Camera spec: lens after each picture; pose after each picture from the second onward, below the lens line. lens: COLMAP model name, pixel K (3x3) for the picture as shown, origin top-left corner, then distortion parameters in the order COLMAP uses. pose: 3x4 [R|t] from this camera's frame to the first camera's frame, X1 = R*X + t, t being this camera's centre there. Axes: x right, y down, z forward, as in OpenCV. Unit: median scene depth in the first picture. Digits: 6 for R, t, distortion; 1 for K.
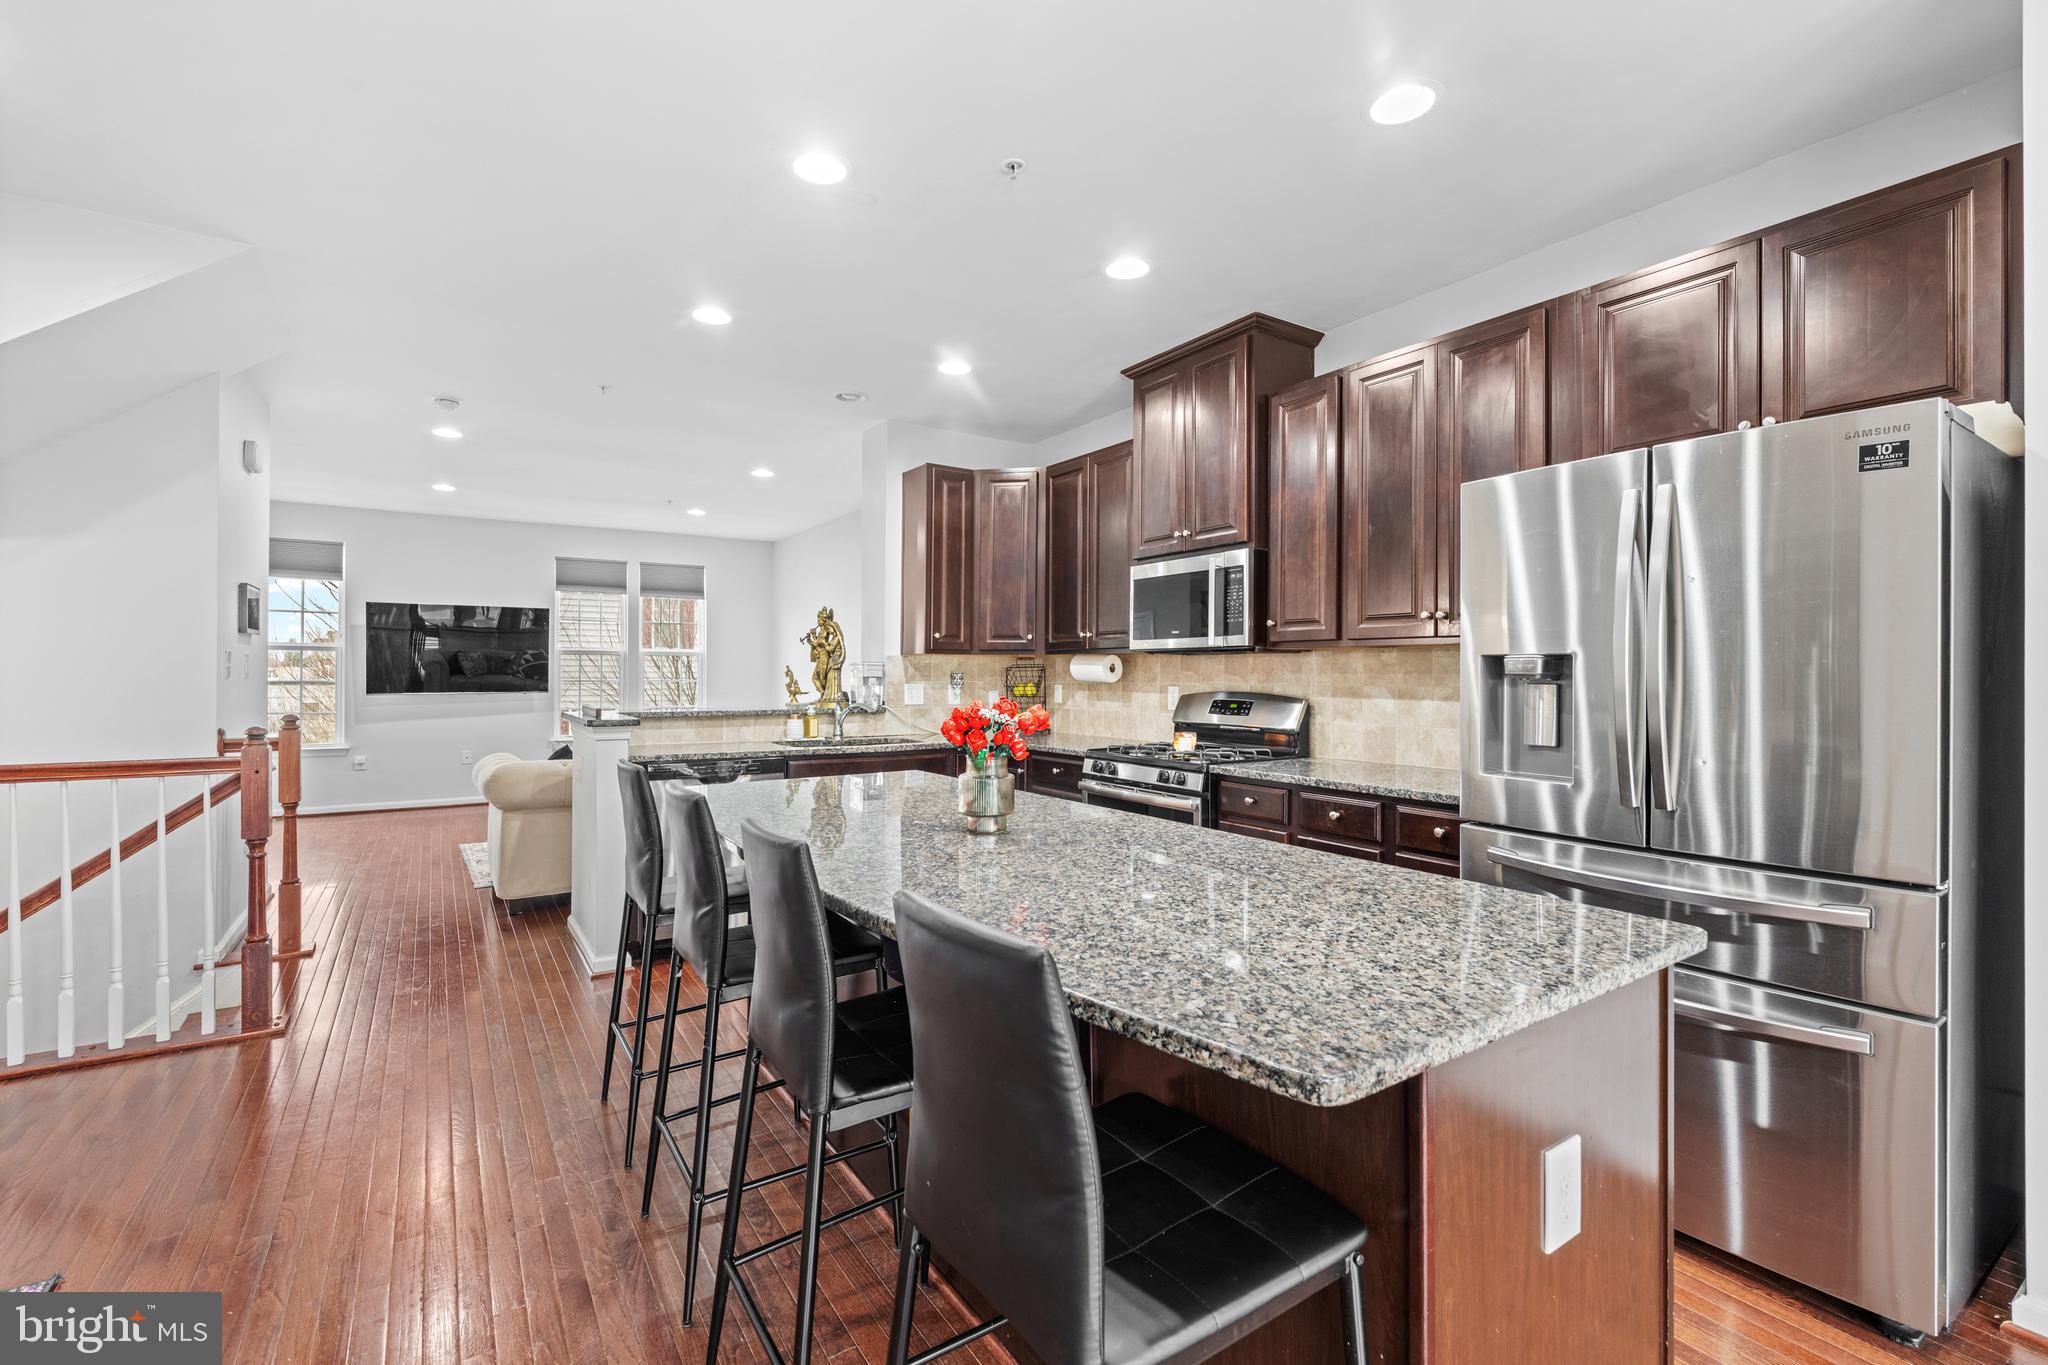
lens RADIAL K [[885.8, 0, 1014.2], [0, 885.8, 670.3], [0, 0, 1]] dist [-0.002318, -0.000347]
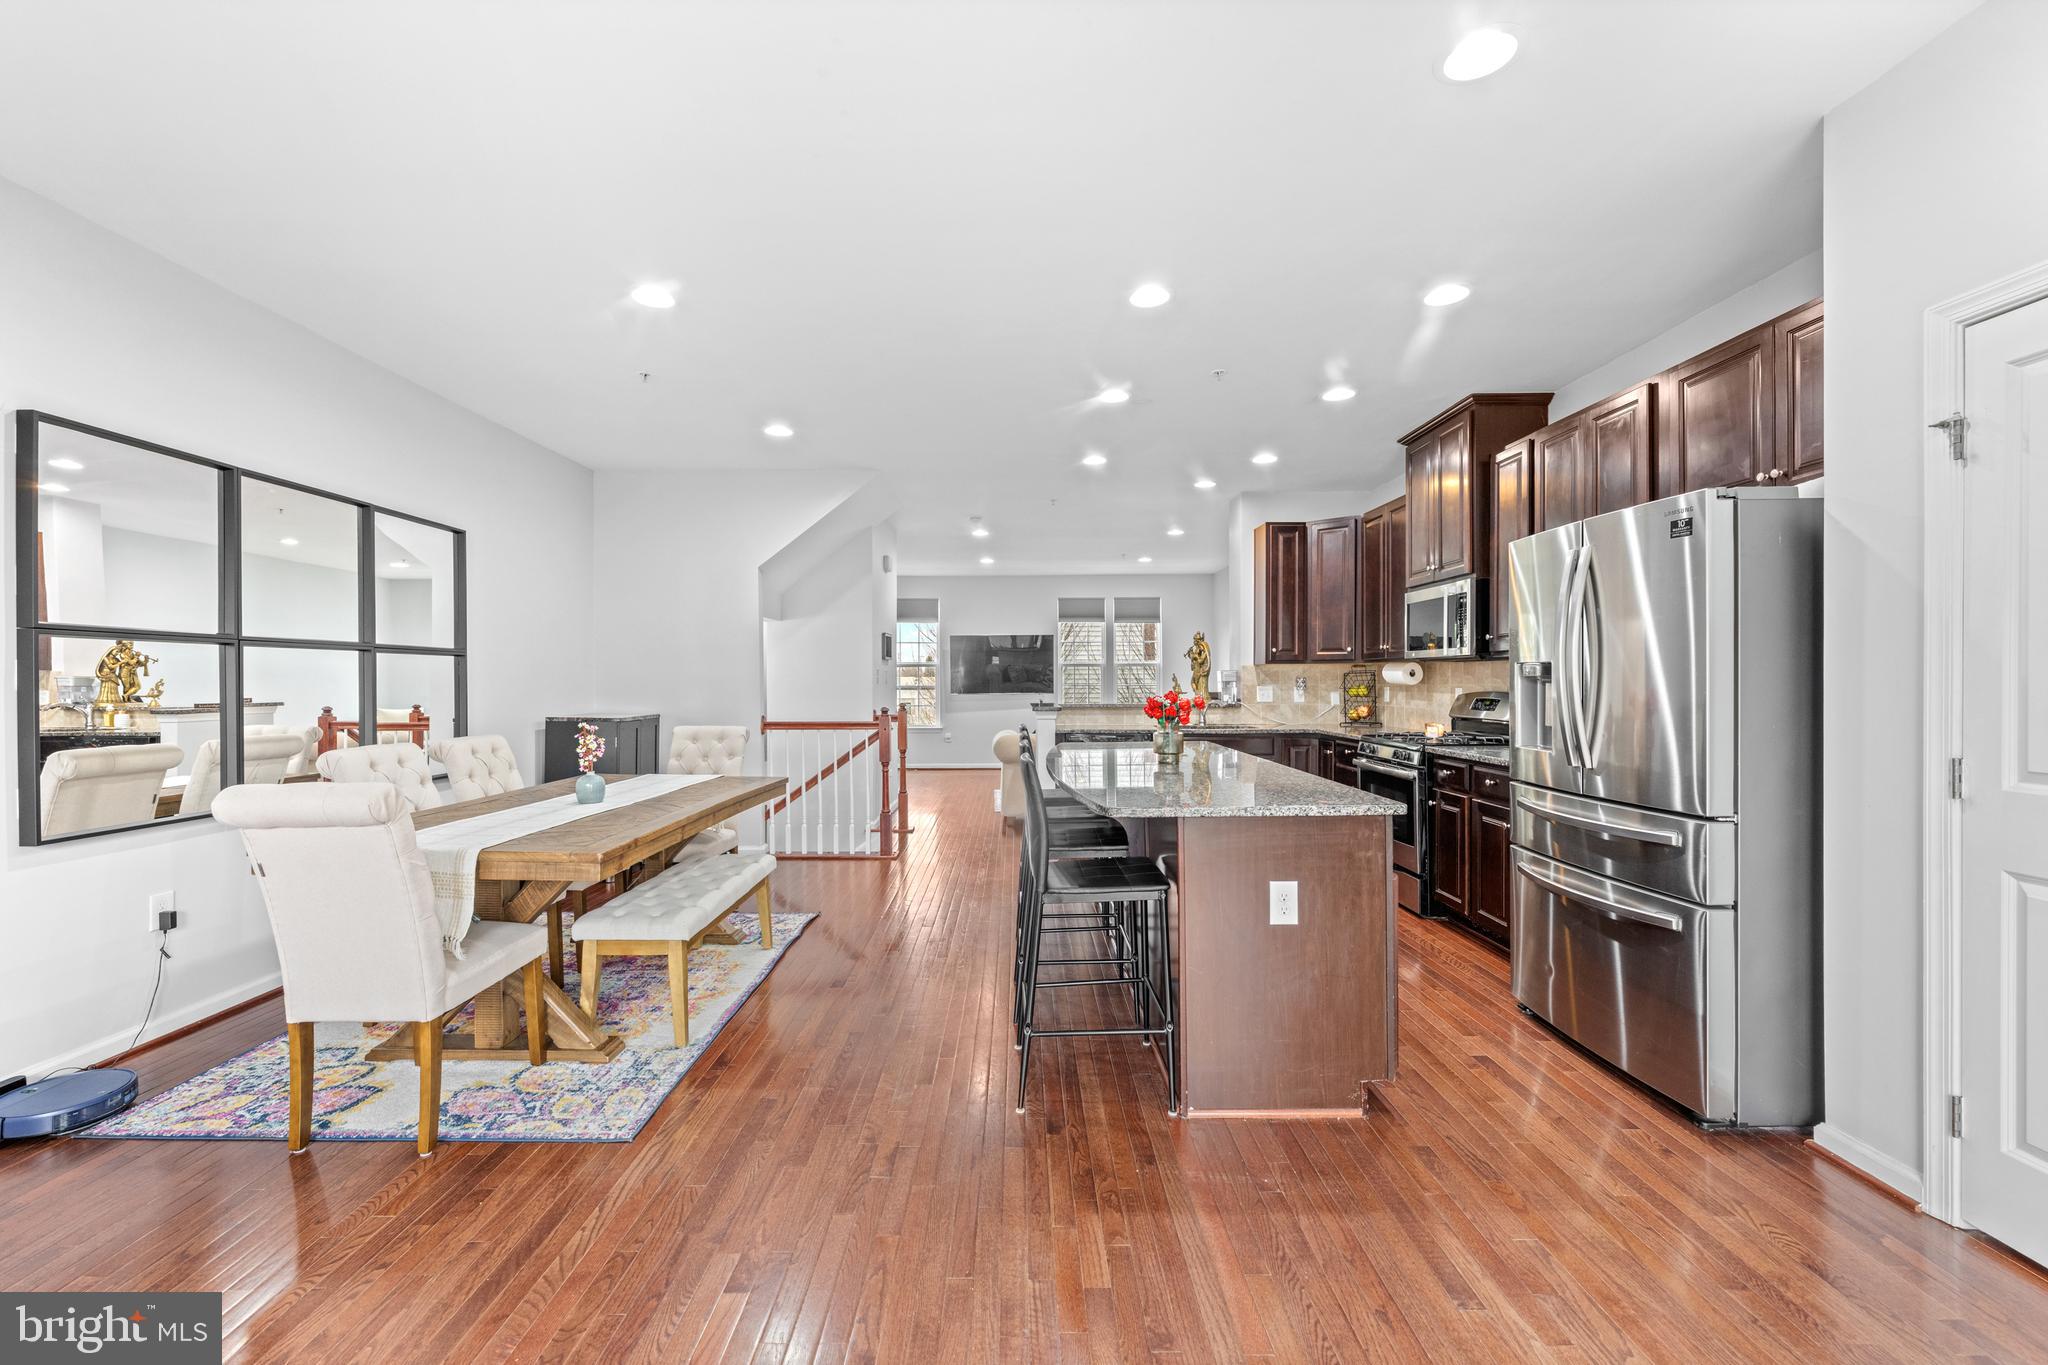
lens RADIAL K [[827.7, 0, 1013.9], [0, 827.7, 686.2], [0, 0, 1]] dist [-0.000570, -0.000151]
pose [[0.834505, -0.002051, -0.550997, 0.323827], [0.008356, 0.999925, 0.008933, 0.000794], [0.550938, -0.012059, 0.834459, -0.311660]]
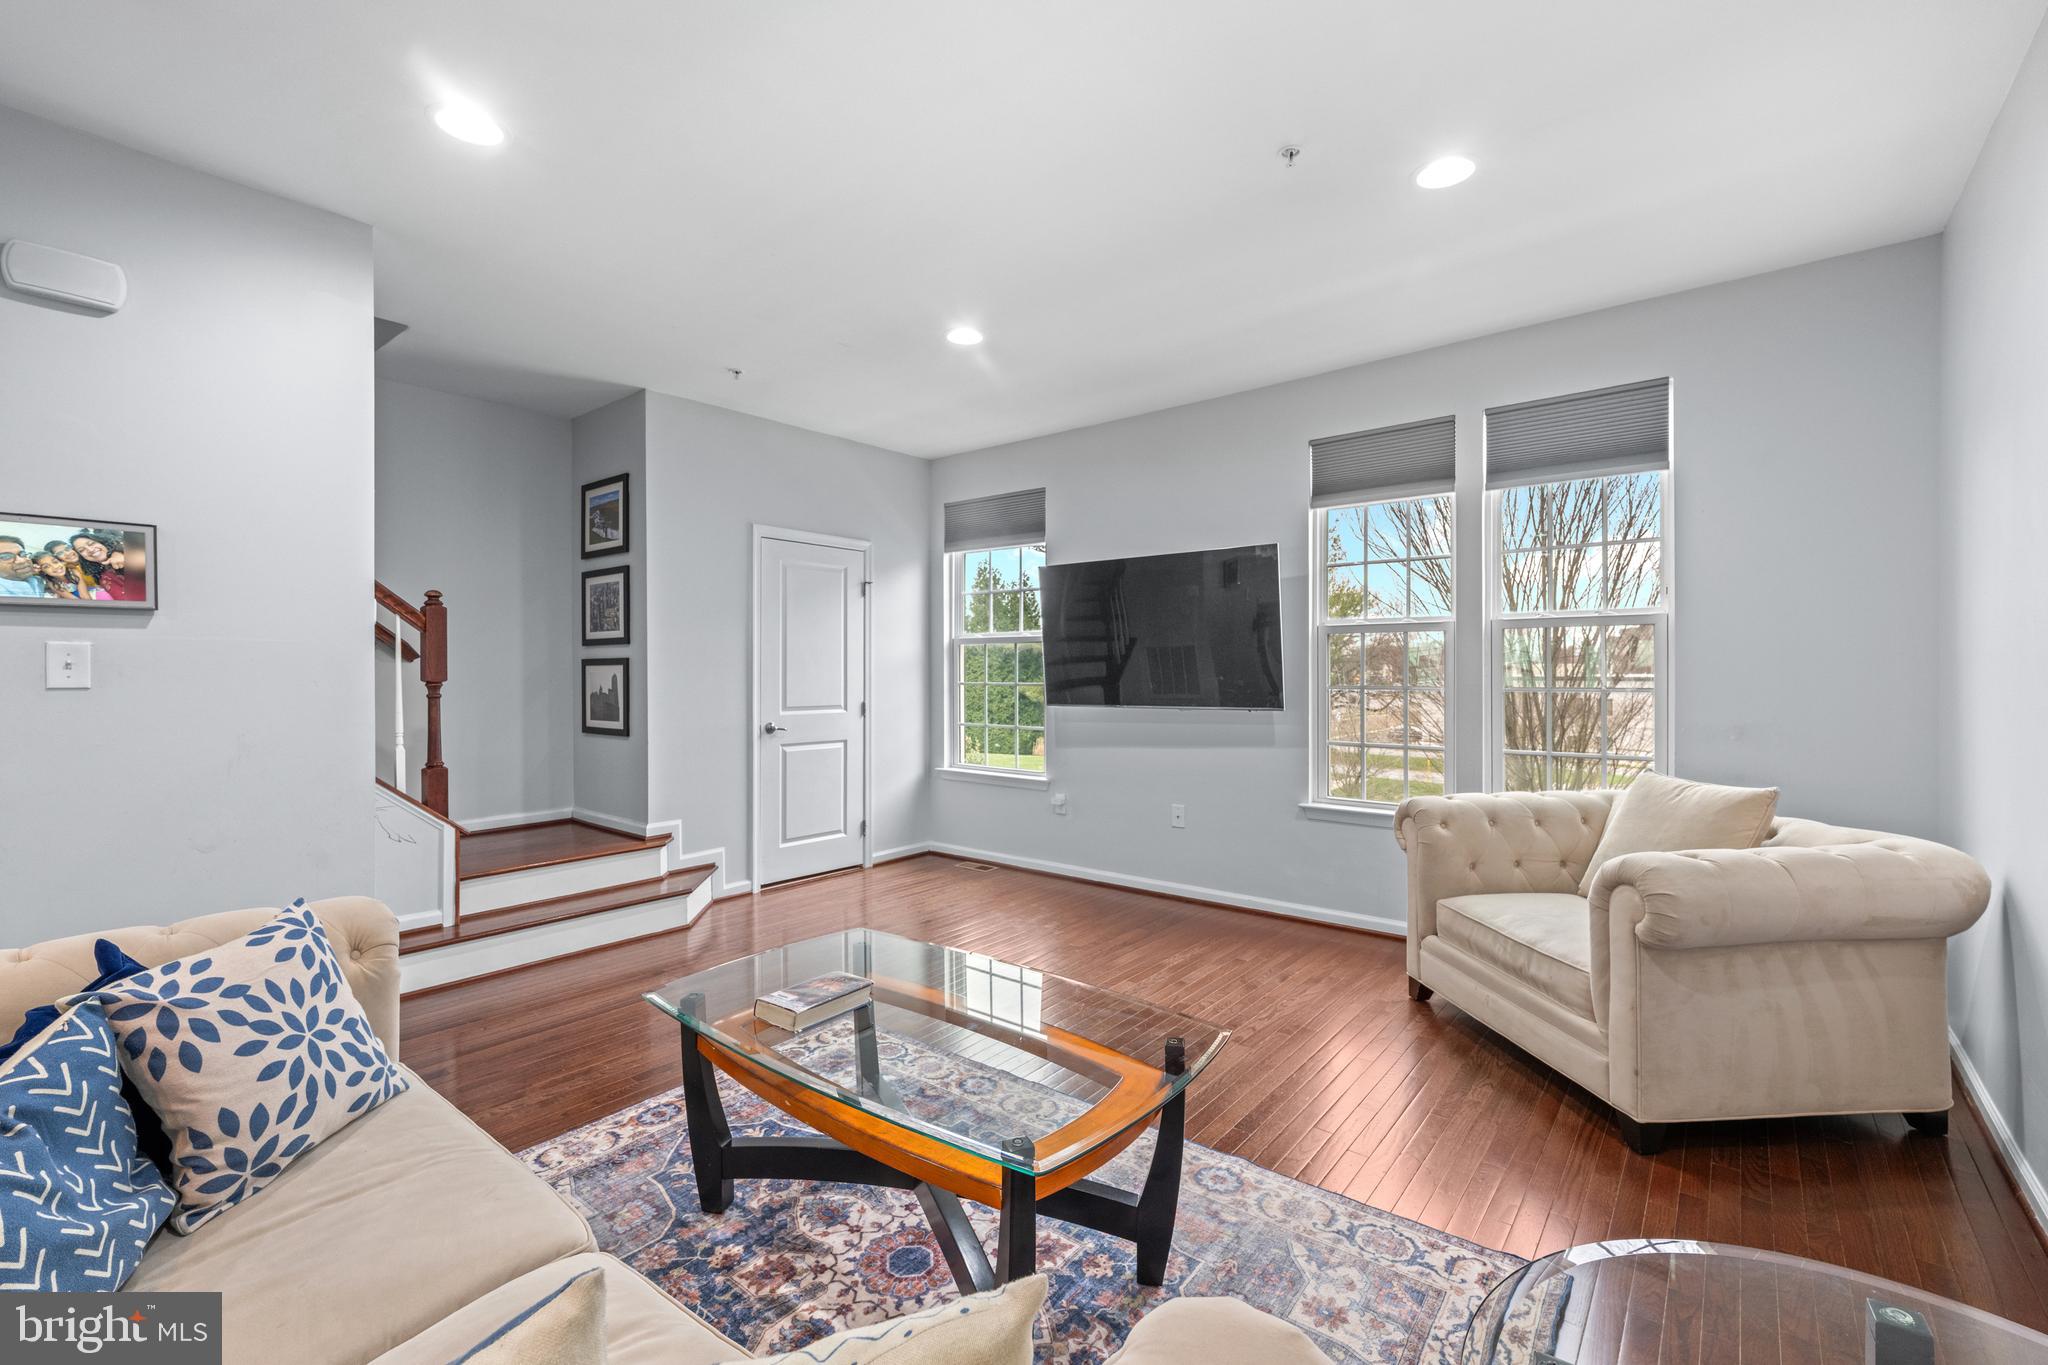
lens RADIAL K [[865.3, 0, 1017.4], [0, 865.3, 673.2], [0, 0, 1]] dist [-0.000319, 0.000152]
pose [[0.294027, -0.000409, -0.955797, -0.204928], [0.009980, 0.999947, 0.002642, 0.001487], [0.955745, -0.010316, 0.294016, 1.464707]]
